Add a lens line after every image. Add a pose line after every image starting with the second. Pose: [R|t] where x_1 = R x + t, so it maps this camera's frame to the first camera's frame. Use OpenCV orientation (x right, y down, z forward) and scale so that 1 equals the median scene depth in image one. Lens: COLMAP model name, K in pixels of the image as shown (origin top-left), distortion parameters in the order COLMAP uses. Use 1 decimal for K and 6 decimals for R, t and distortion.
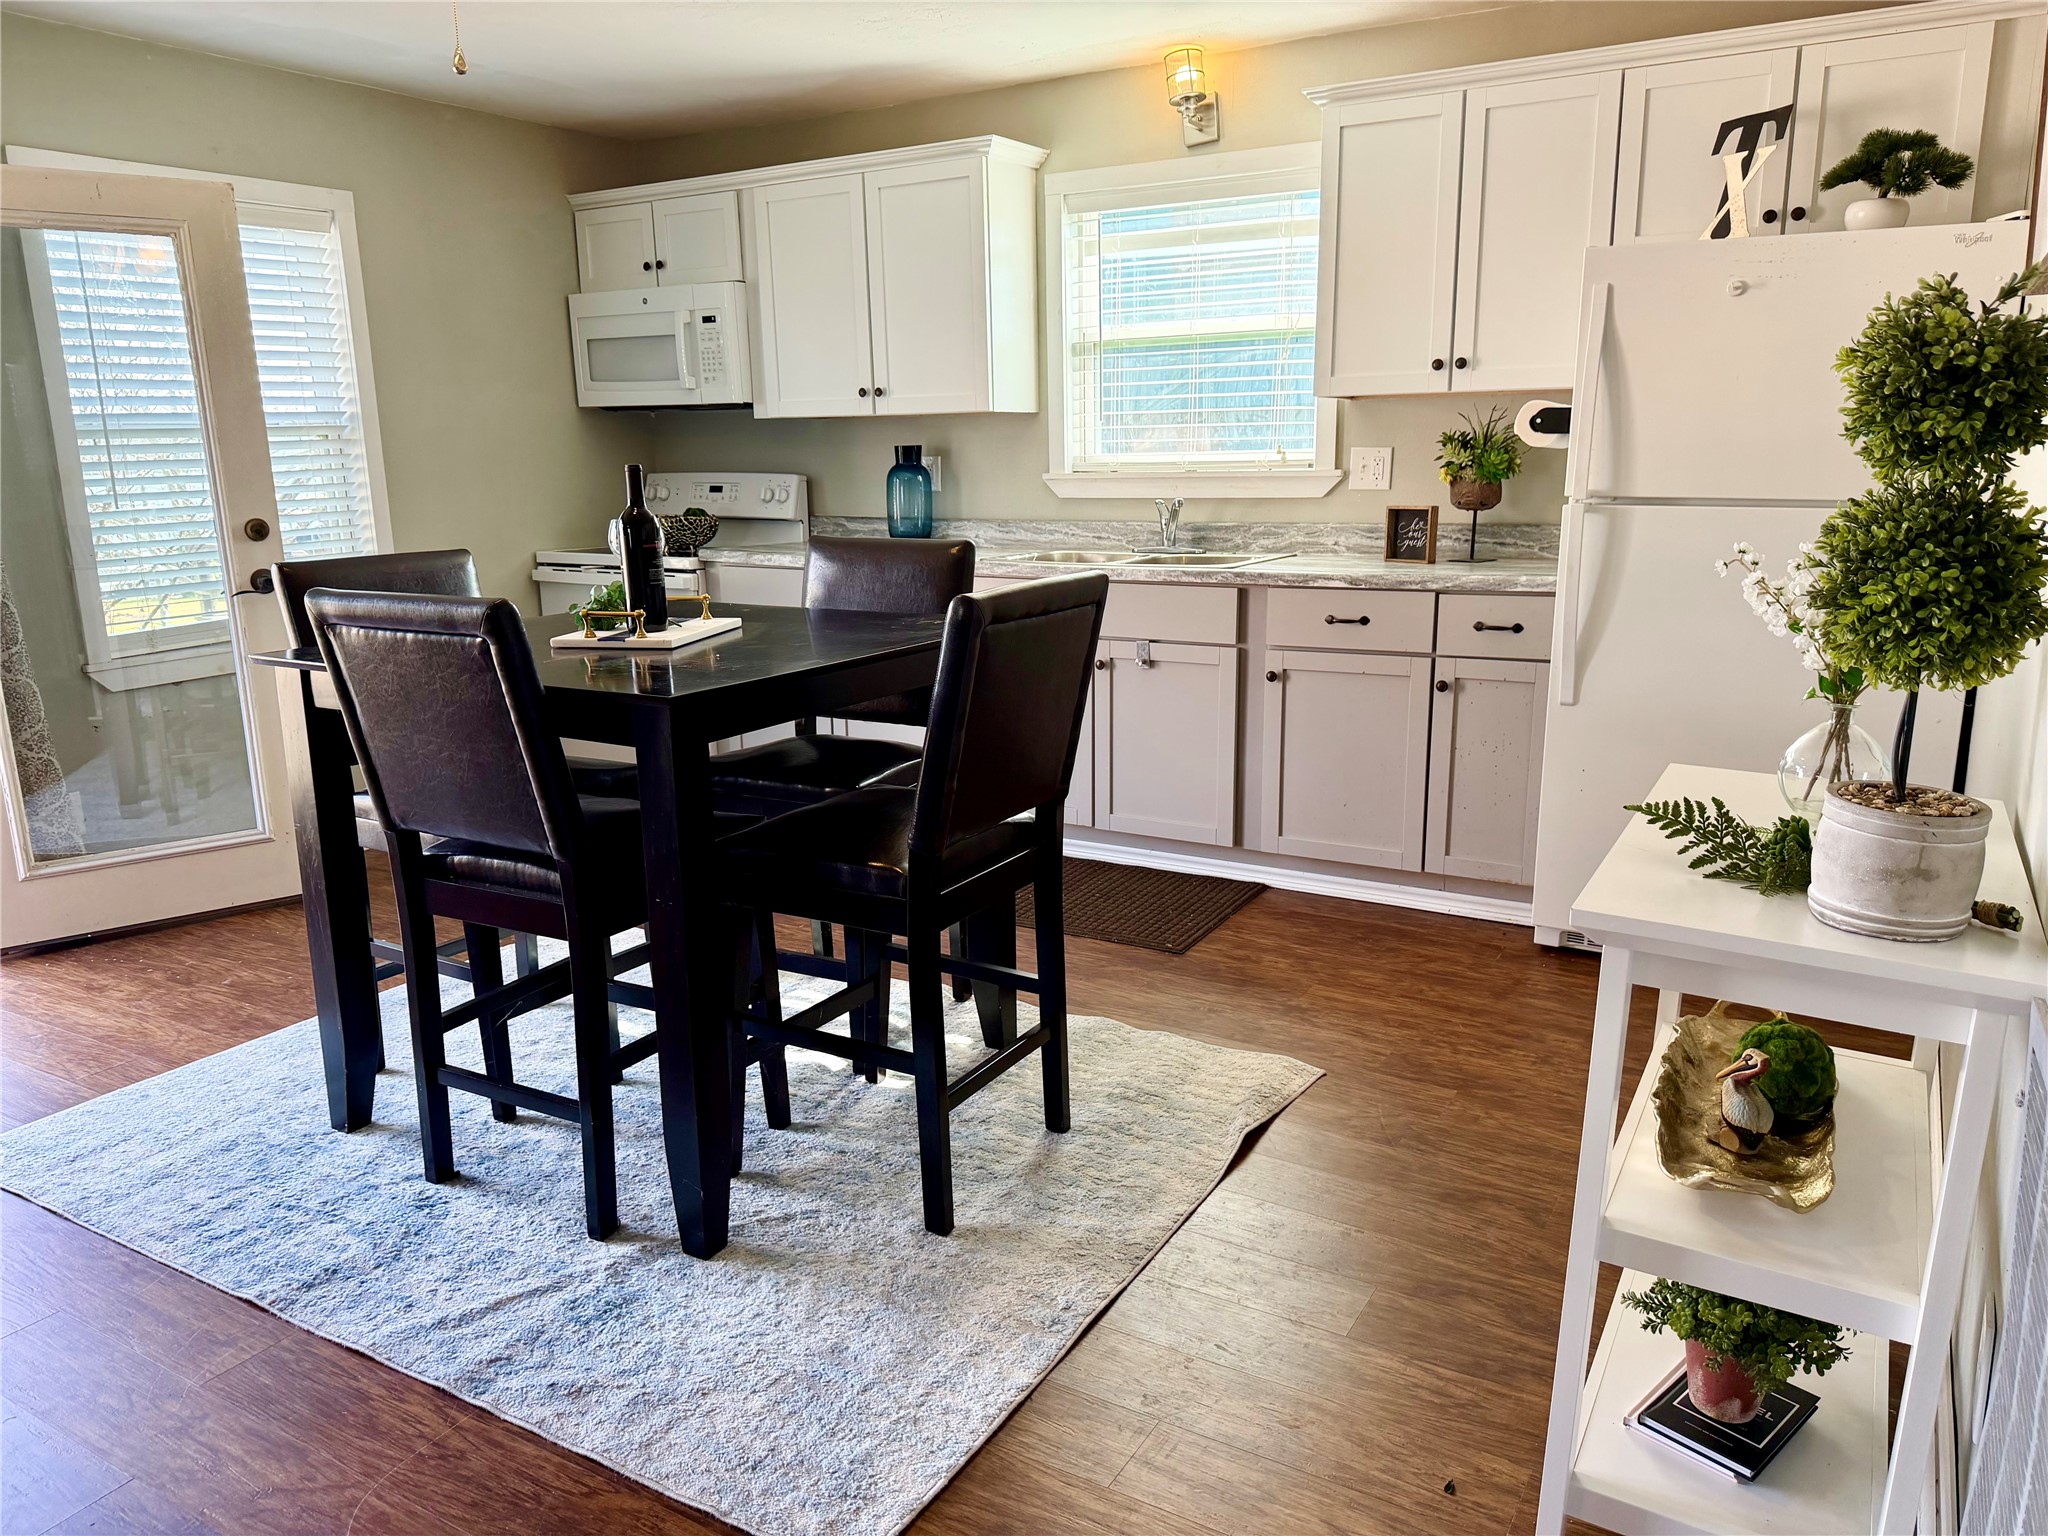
lens RADIAL K [[1459.9, 0, 1025.8], [0, 1459.9, 773.2], [0, 0, 1]] dist [0.020209, -0.009659]
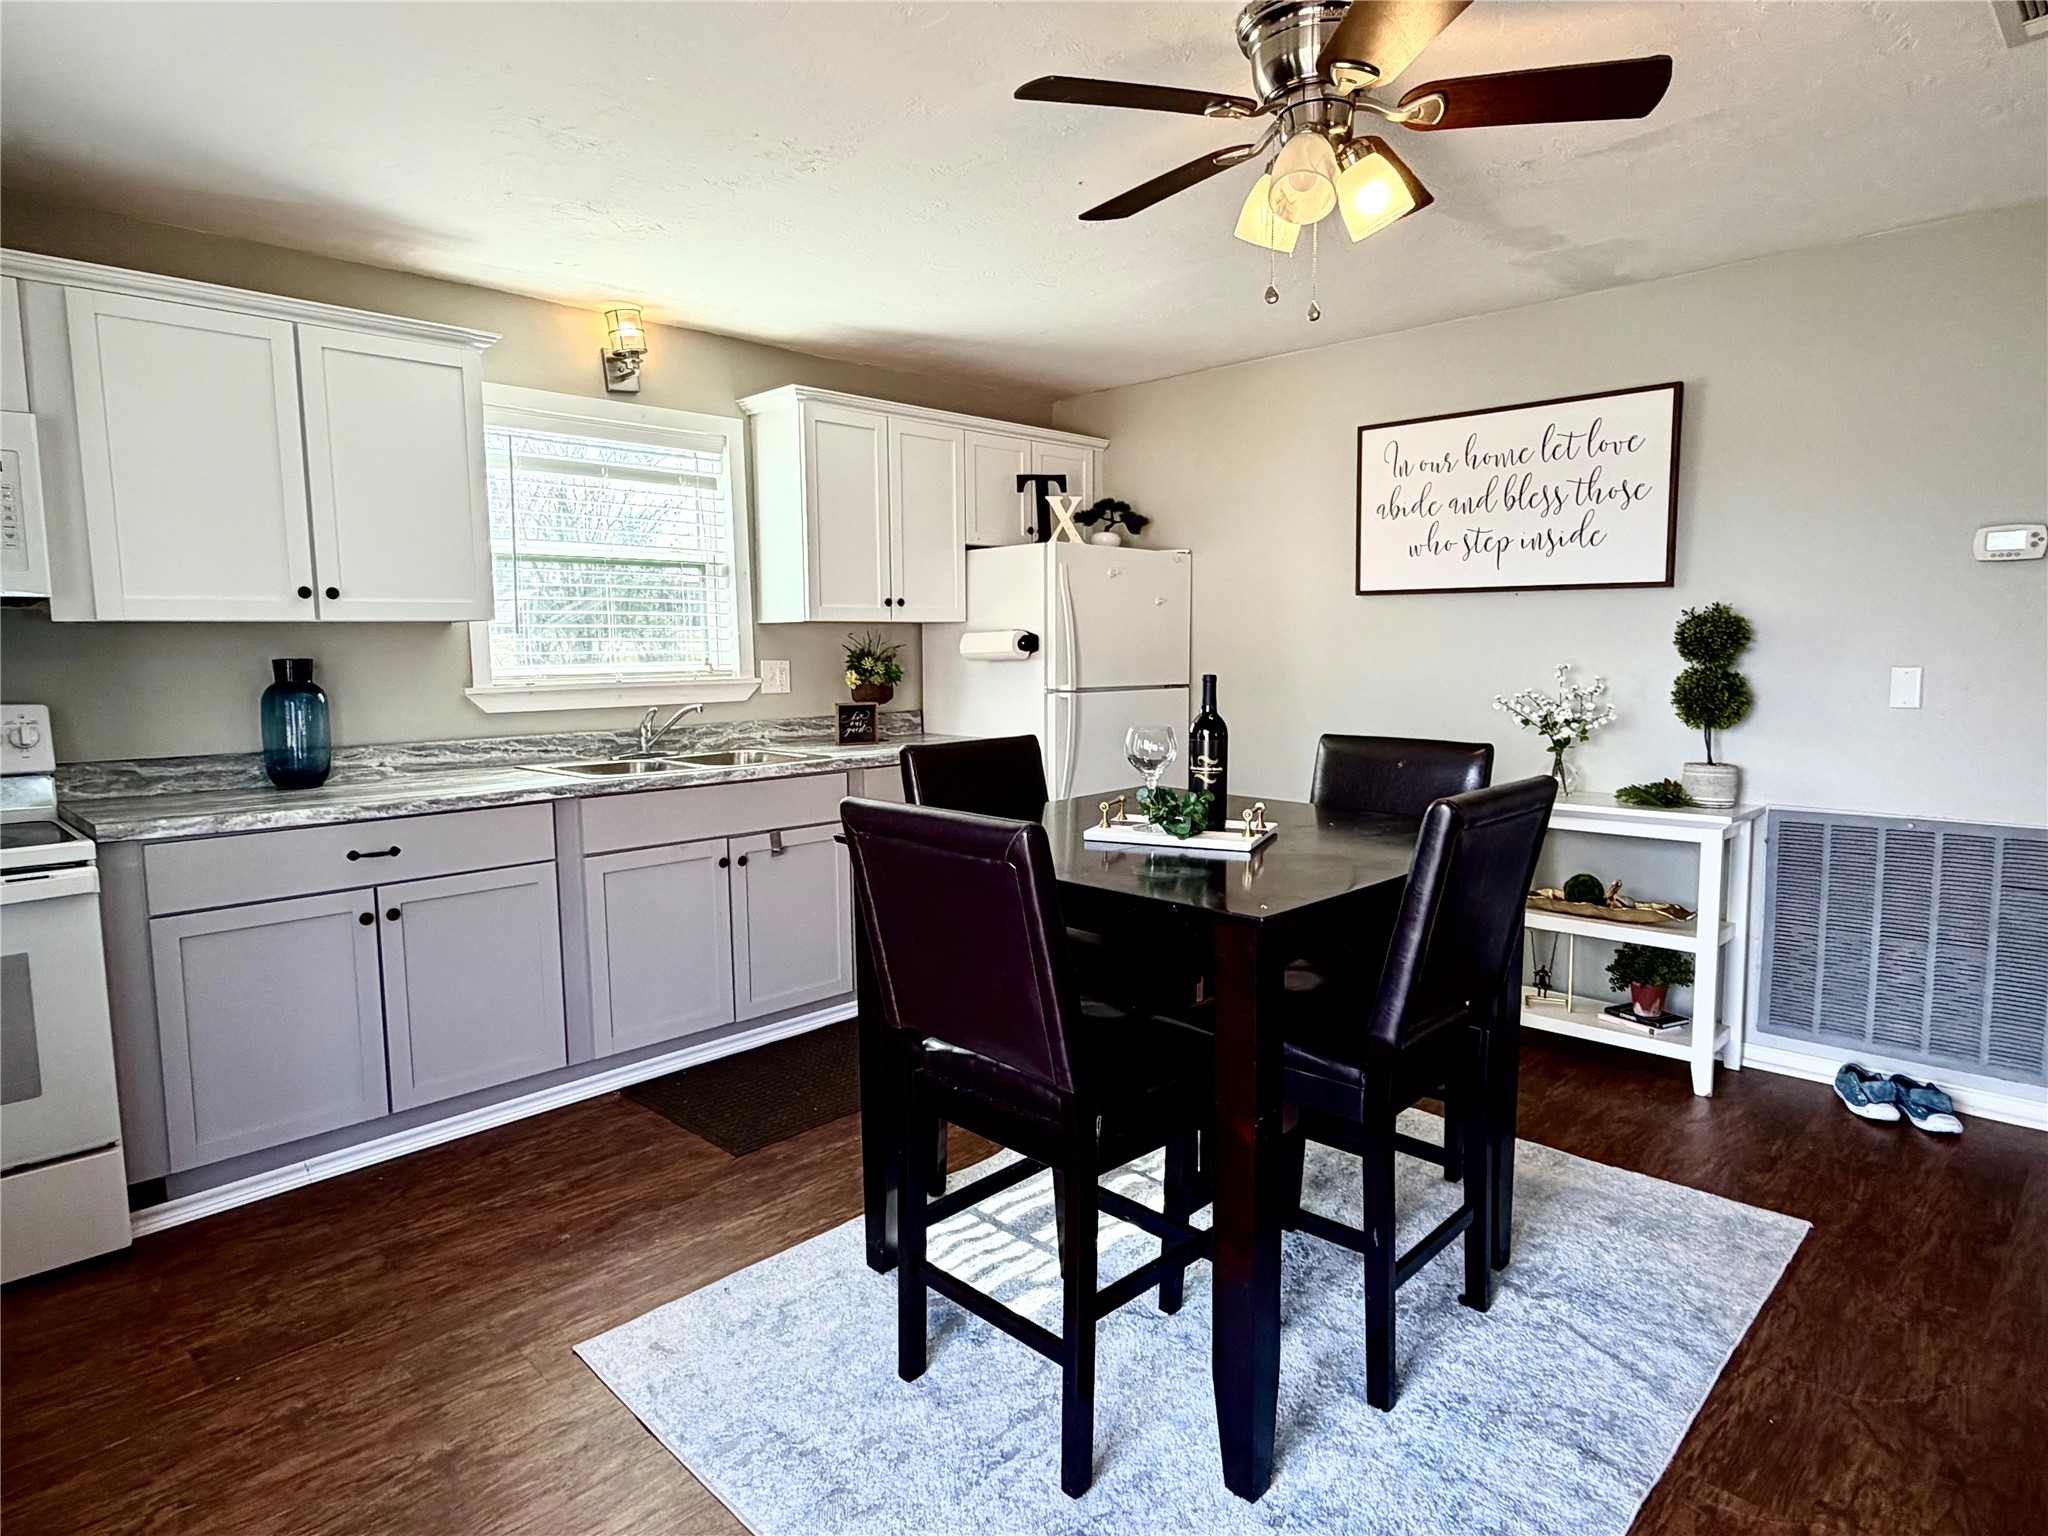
lens RADIAL K [[1145.5, 0, 1024.4], [0, 1145.5, 764.4], [0, 0, 1]] dist [-0.027419, -0.000348]
pose [[0.242227, -0.088818, 0.966146, -0.594995], [0.218730, 0.975164, 0.034809, -0.108759], [-0.945242, 0.202894, 0.255639, 0.502644]]
